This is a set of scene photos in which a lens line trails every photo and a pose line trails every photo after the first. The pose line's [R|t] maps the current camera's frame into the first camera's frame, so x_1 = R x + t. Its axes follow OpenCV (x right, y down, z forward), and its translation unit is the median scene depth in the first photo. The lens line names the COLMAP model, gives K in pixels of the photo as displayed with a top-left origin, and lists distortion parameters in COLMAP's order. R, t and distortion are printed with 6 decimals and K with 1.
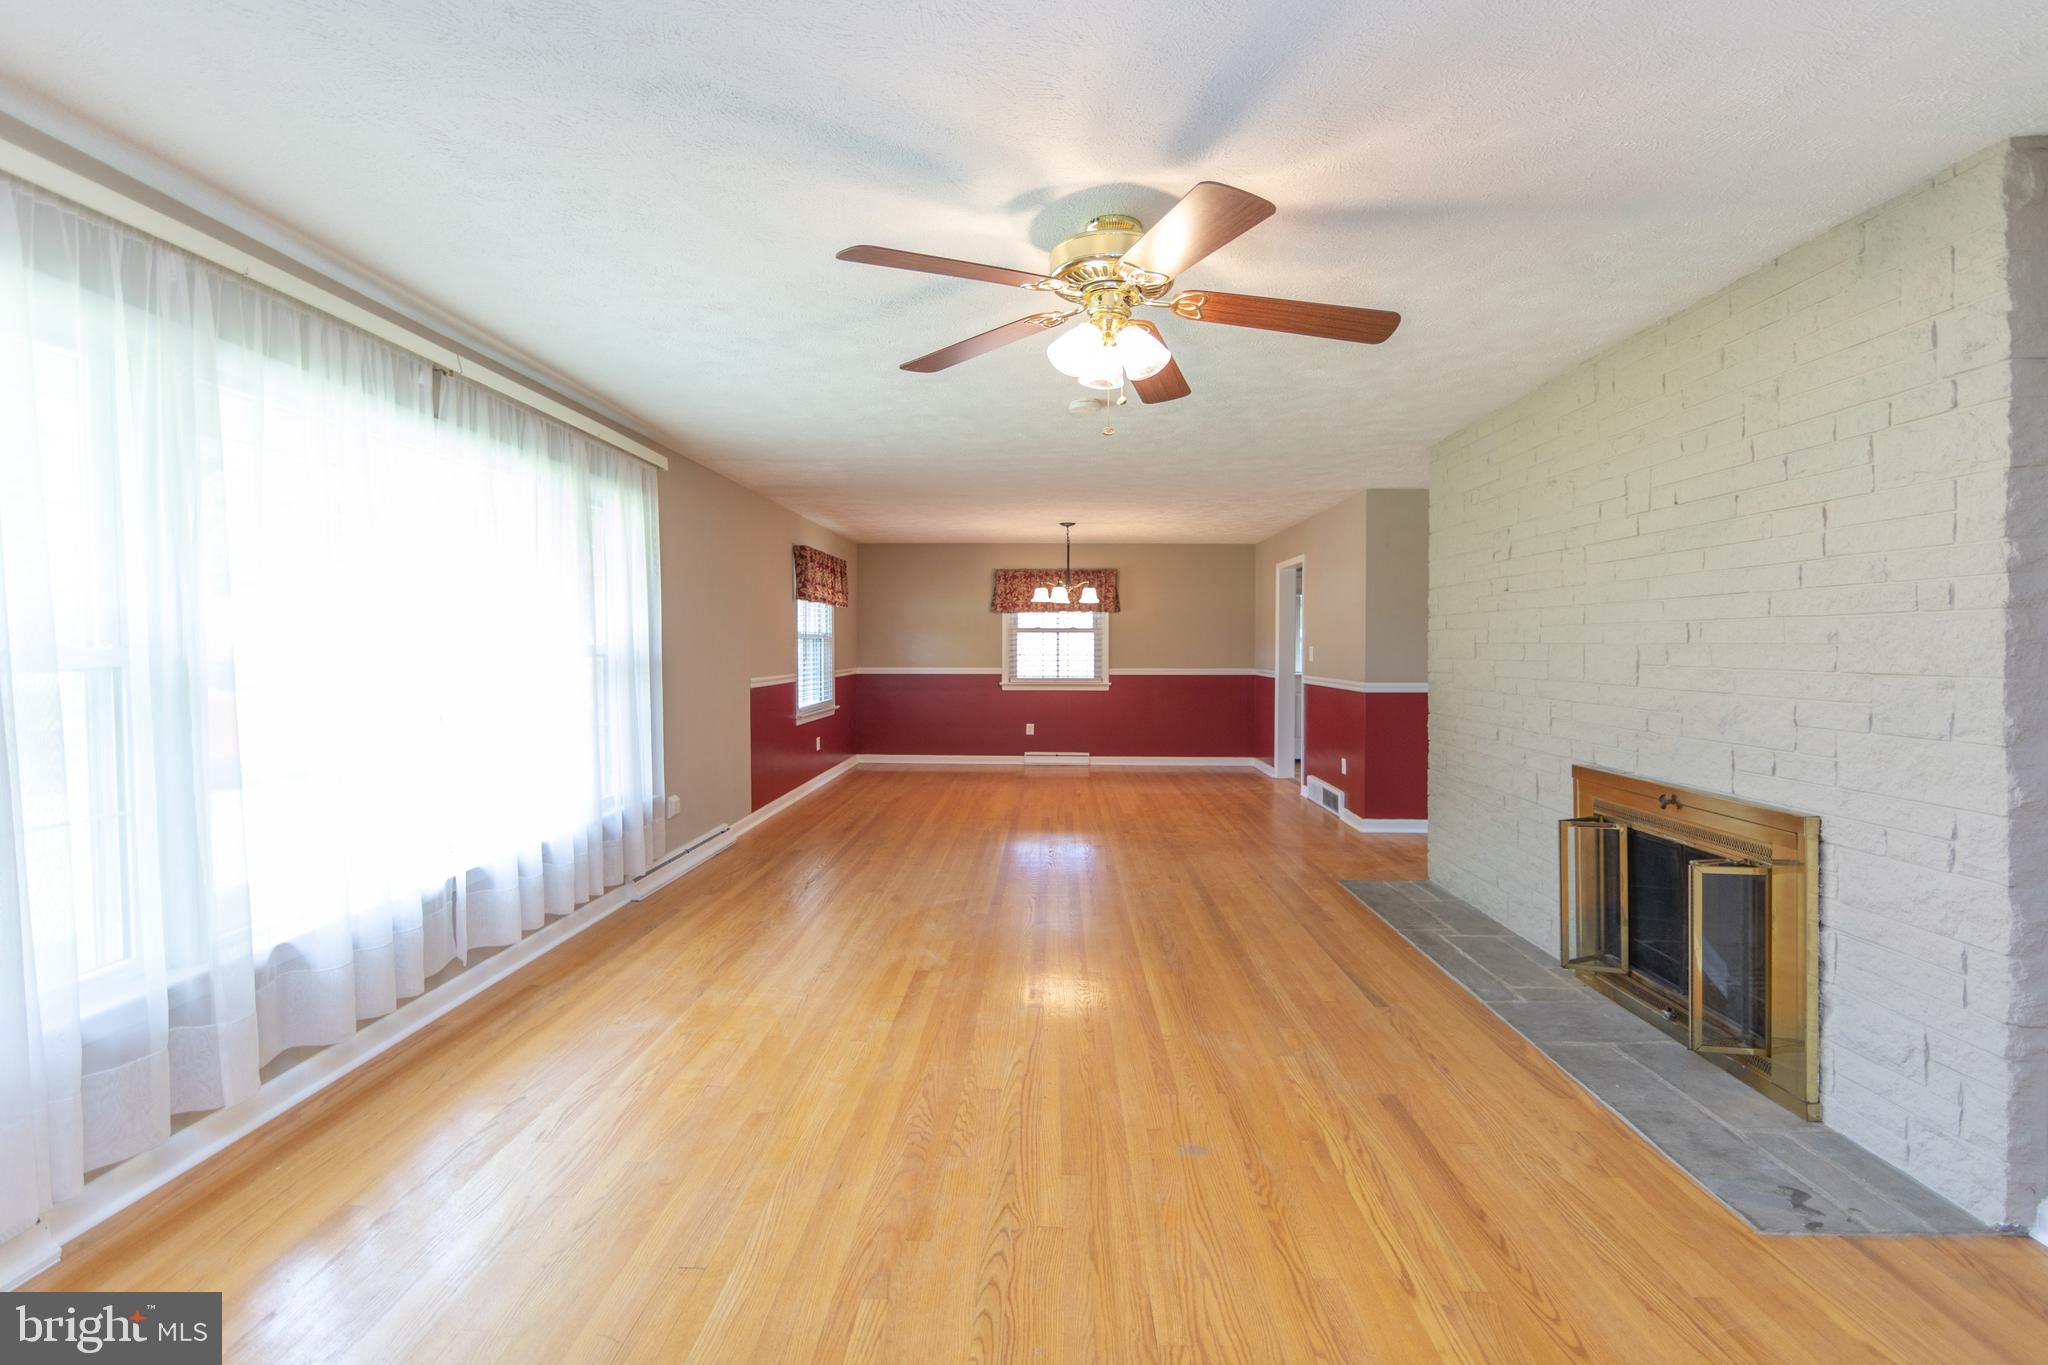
lens RADIAL K [[820.6, 0, 1018.5], [0, 820.6, 682.8], [0, 0, 1]] dist [-0.004011, -0.000226]
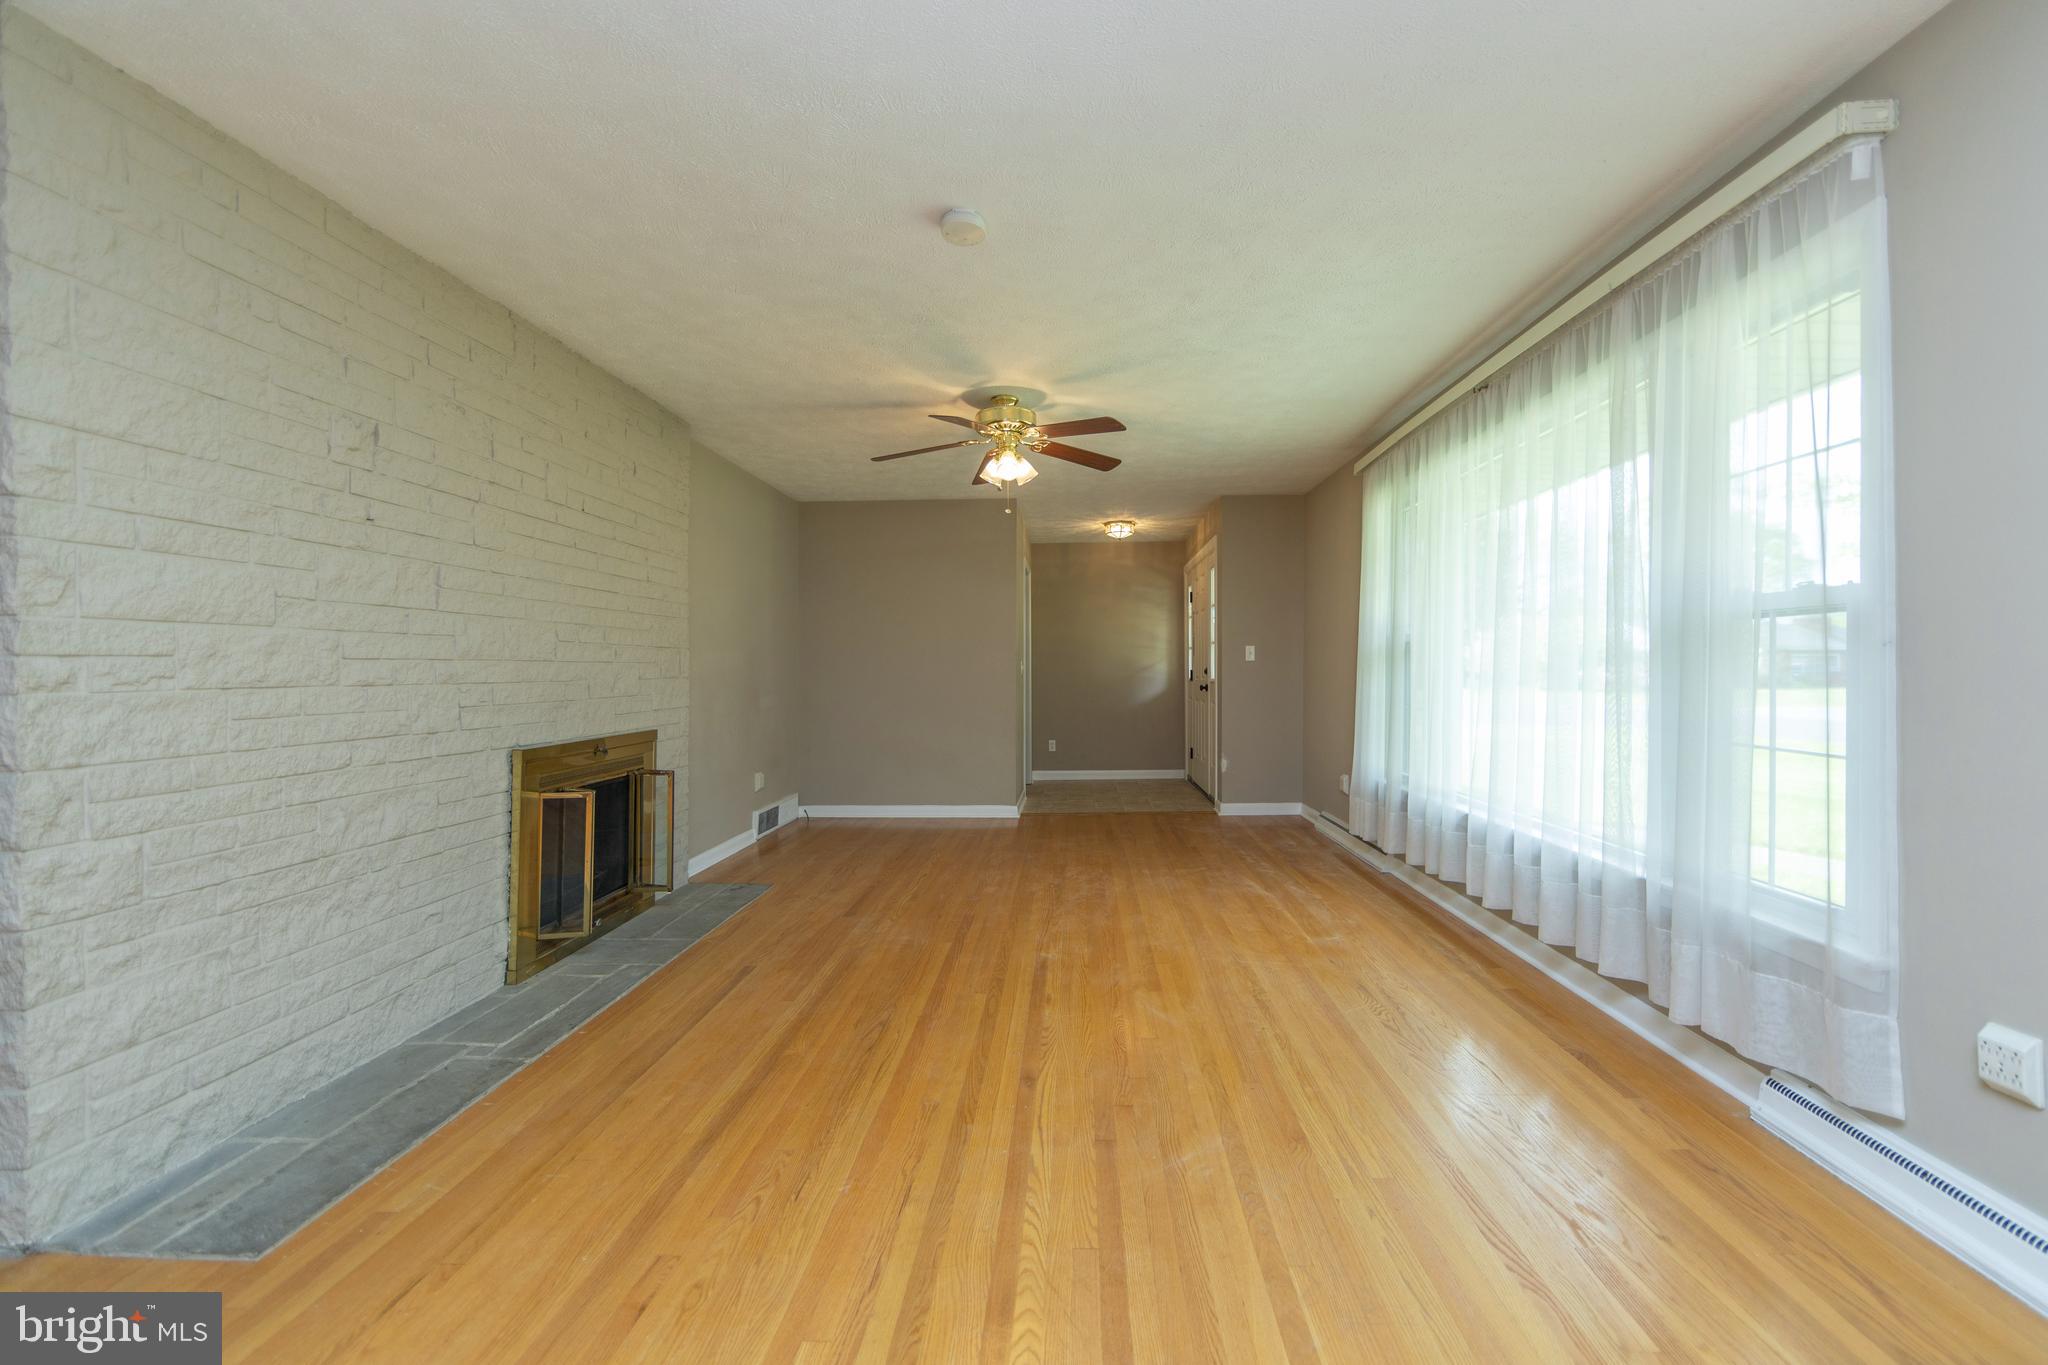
lens RADIAL K [[820.6, 0, 1018.5], [0, 820.6, 682.8], [0, 0, 1]] dist [-0.004011, -0.000226]
pose [[-0.999554, 0.004339, 0.029540, 0.017236], [0.006168, 0.998050, 0.062112, -0.083306], [-0.029213, 0.062267, -0.997632, 2.046402]]
